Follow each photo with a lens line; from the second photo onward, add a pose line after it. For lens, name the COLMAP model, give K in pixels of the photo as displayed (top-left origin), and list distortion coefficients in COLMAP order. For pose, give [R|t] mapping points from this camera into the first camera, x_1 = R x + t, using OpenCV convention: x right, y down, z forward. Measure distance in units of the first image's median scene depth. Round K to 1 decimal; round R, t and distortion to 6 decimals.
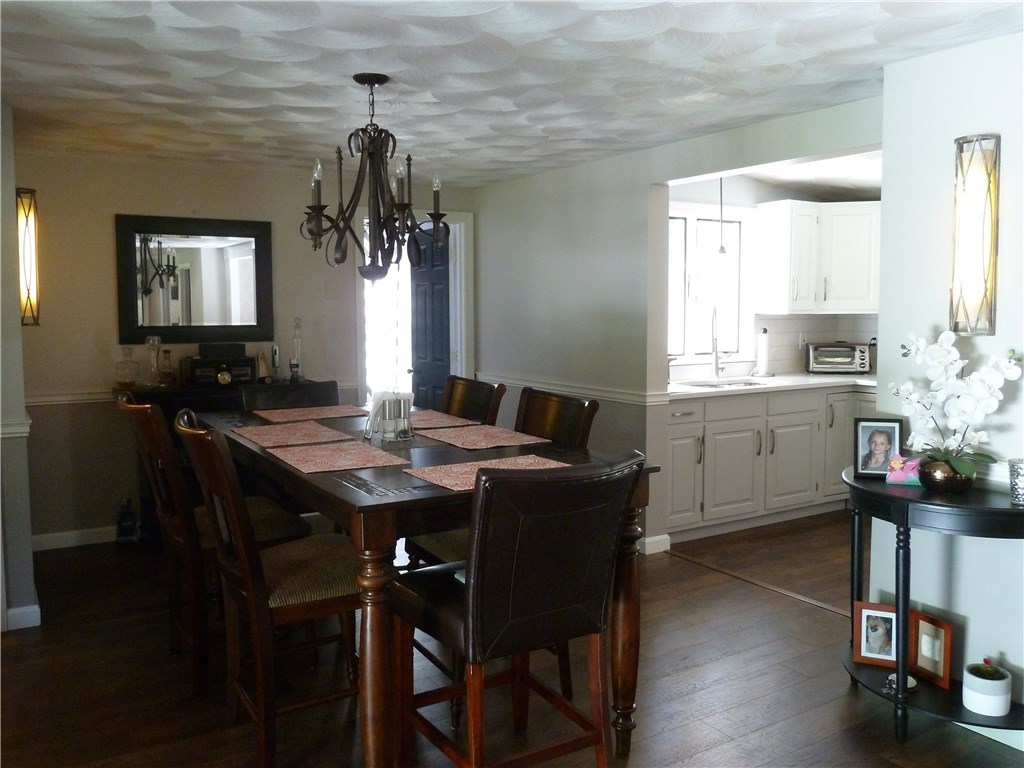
lens RADIAL K [[865.9, 0, 511.7], [0, 865.9, 382.5], [0, 0, 1]] dist [-0.043429, -0.003017]
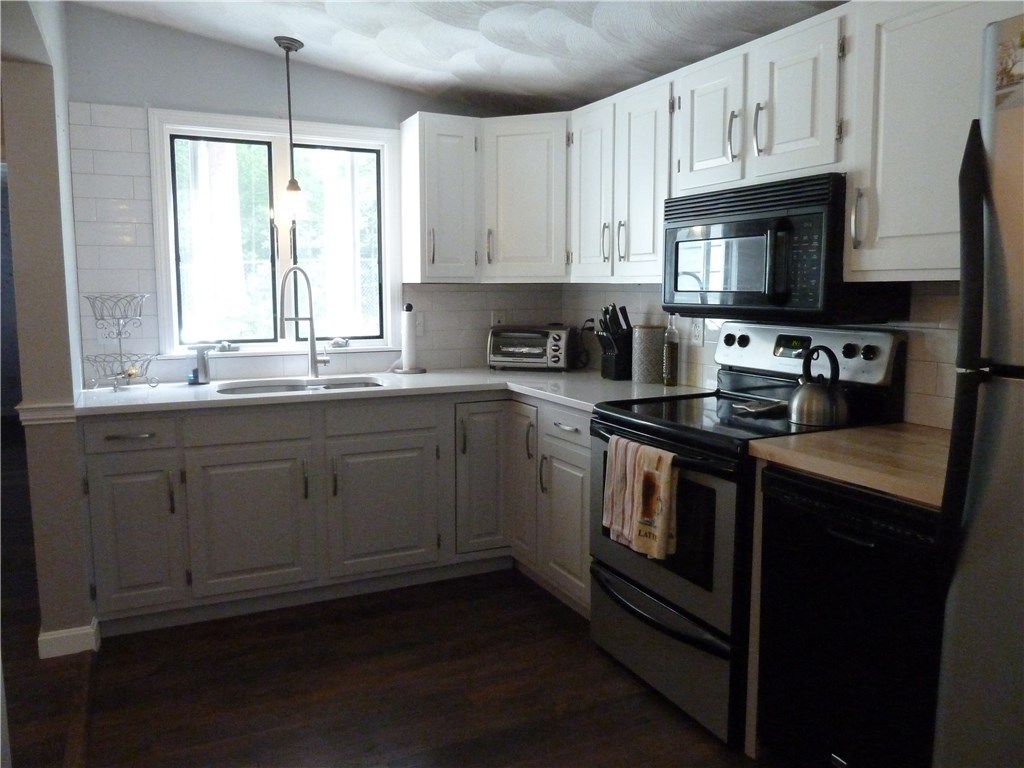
lens RADIAL K [[770.7, 0, 504.7], [0, 770.7, 379.4], [0, 0, 1]] dist [-0.034884, 0.005630]
pose [[0.993766, 0.017540, -0.110098, 0.708213], [-0.014043, 0.999374, 0.032459, -0.037514], [0.110598, -0.030711, 0.993391, 0.625280]]
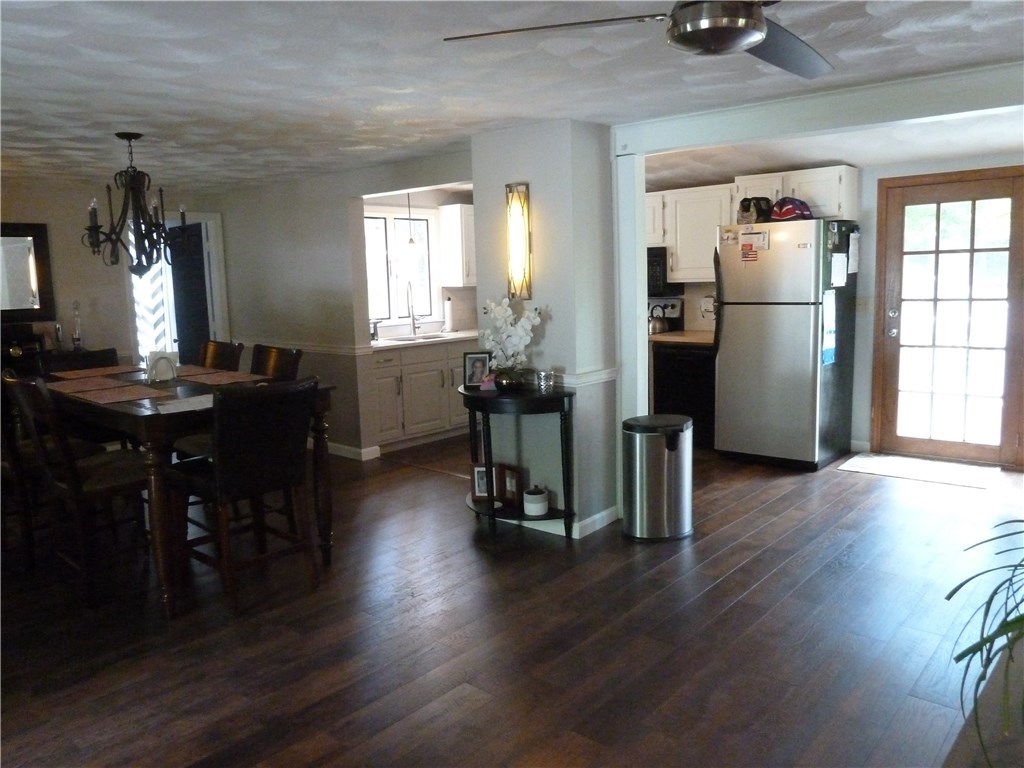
lens RADIAL K [[770.7, 0, 513.5], [0, 770.7, 383.5], [0, 0, 1]] dist [-0.034884, 0.005630]
pose [[0.957163, -0.061665, 0.282906, 0.055707], [0.047570, 0.997273, 0.056432, 0.017149], [-0.285614, -0.040557, 0.957486, -0.350918]]
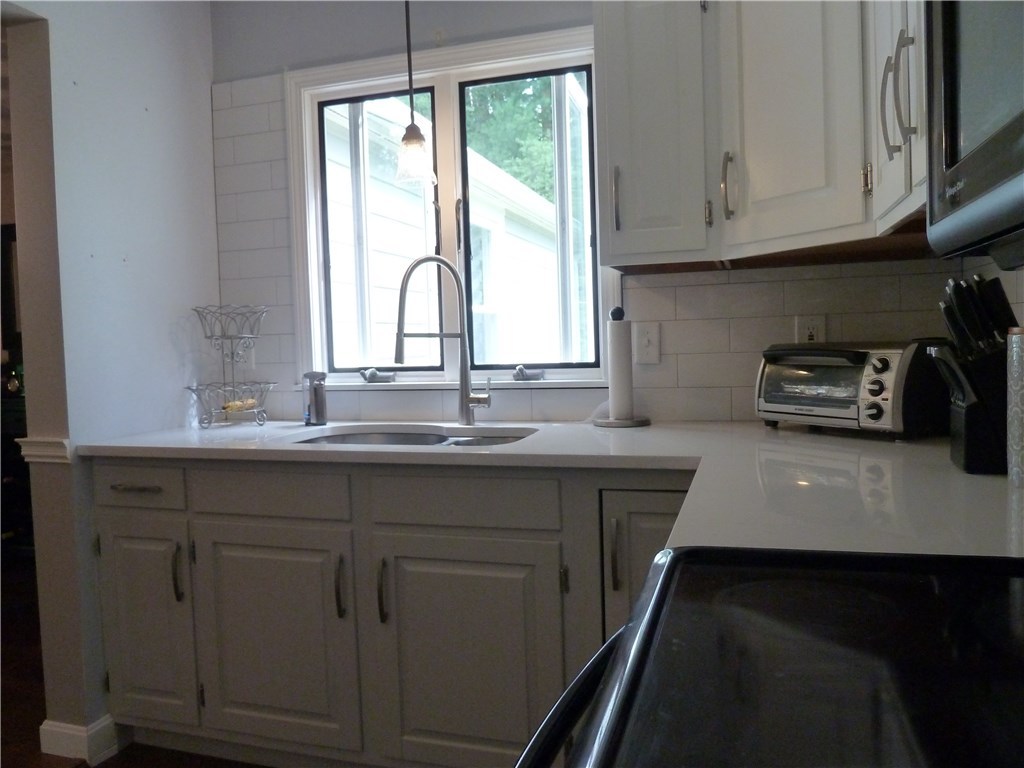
lens RADIAL K [[770.7, 0, 511.1], [0, 770.7, 382.0], [0, 0, 1]] dist [-0.034884, 0.005630]
pose [[0.654661, 0.024410, -0.755528, 0.864697], [-0.040203, 0.999188, -0.002553, -0.040170], [0.754853, 0.032046, 0.655111, 1.164956]]
